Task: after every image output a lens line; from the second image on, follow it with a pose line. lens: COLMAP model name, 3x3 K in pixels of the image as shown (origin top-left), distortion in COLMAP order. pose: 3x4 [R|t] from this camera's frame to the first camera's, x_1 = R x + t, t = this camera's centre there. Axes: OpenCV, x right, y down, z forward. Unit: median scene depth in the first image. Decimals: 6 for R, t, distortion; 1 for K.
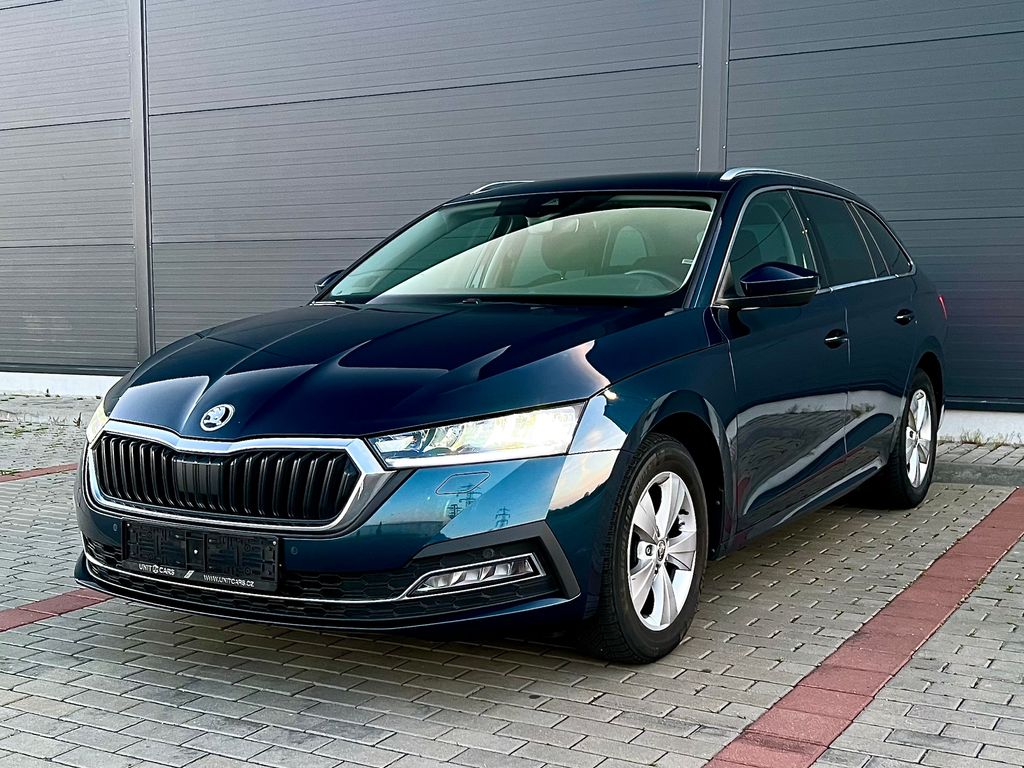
lens RADIAL K [[1534.9, 0, 515.2], [0, 1534.9, 381.4], [0, 0, 1]] dist [0.054874, 0.000000]
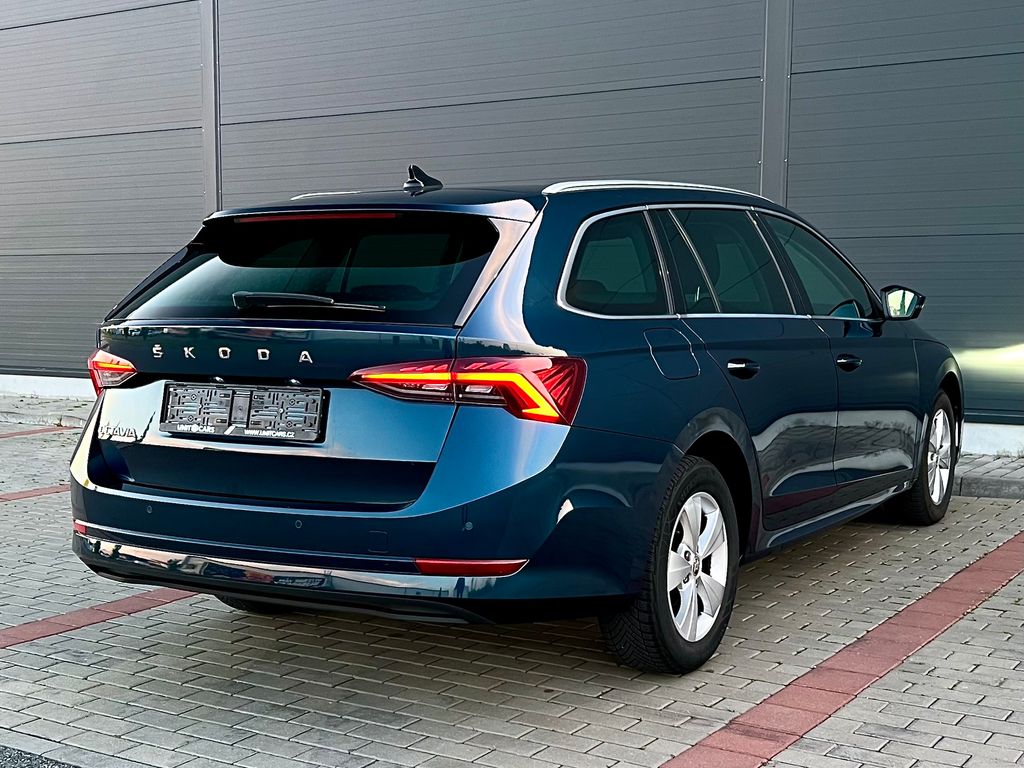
lens RADIAL K [[1534.9, 0, 507.3], [0, 1534.9, 380.7], [0, 0, 1]] dist [0.054874, 0.000000]
pose [[0.998837, 0.005133, -0.047945, 0.034953], [-0.005445, 0.999965, -0.006379, -0.012048], [0.047911, 0.006632, 0.998830, -0.114455]]
